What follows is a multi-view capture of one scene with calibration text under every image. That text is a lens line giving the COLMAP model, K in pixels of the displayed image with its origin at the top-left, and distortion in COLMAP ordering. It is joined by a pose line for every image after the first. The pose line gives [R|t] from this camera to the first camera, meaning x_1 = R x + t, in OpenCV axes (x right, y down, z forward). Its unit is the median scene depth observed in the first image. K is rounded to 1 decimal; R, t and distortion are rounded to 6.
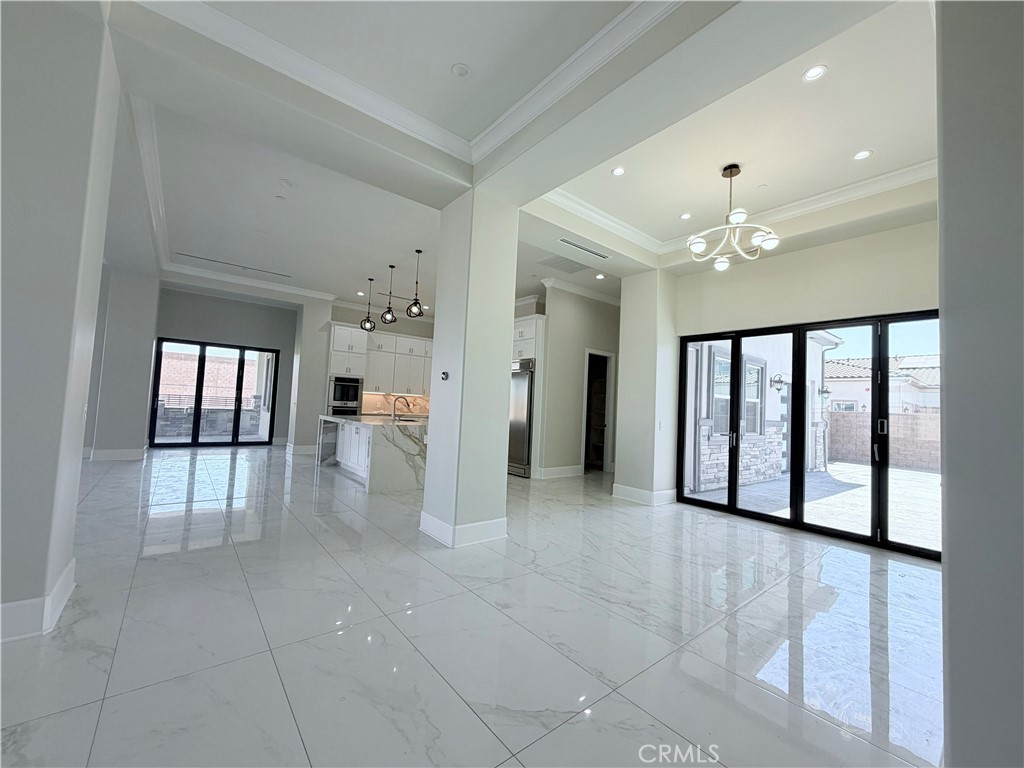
lens RADIAL K [[406.2, 0, 514.6], [0, 406.2, 385.2], [0, 0, 1]] dist [0.002375, -0.000179]
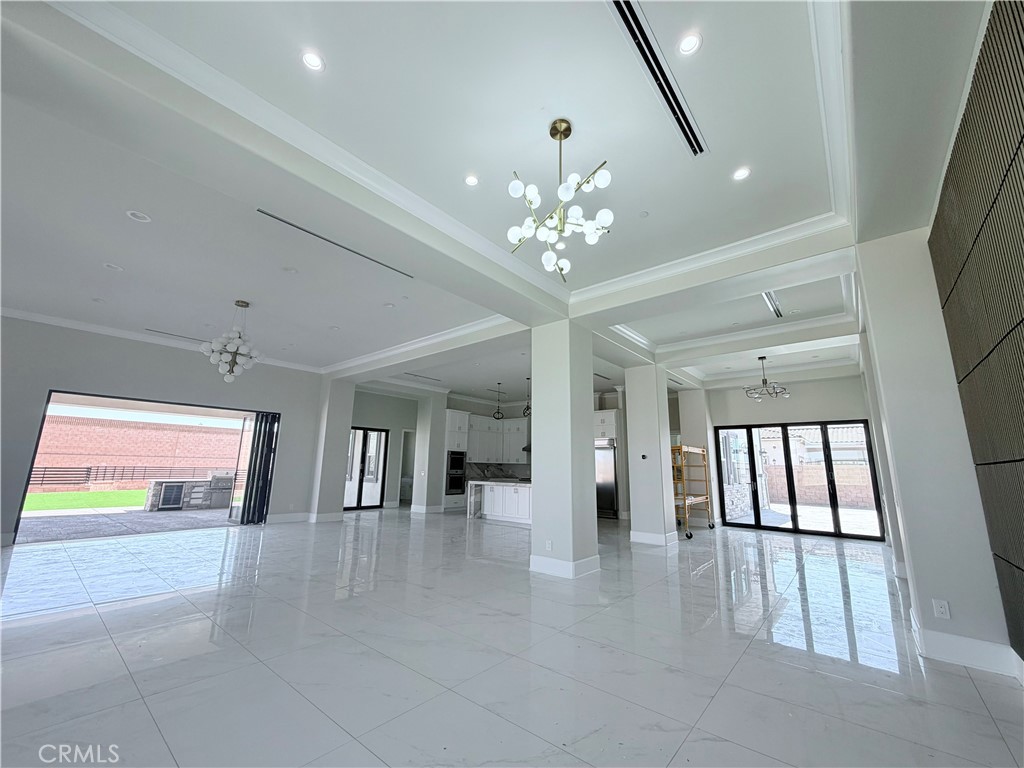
lens RADIAL K [[406.2, 0, 510.3], [0, 406.2, 384.1], [0, 0, 1]] dist [0.002375, -0.000179]
pose [[0.982851, 0.007458, 0.184251, -0.614525], [0.019503, 0.989373, -0.144084, -0.052286], [-0.183367, 0.145207, 0.972261, -0.438070]]
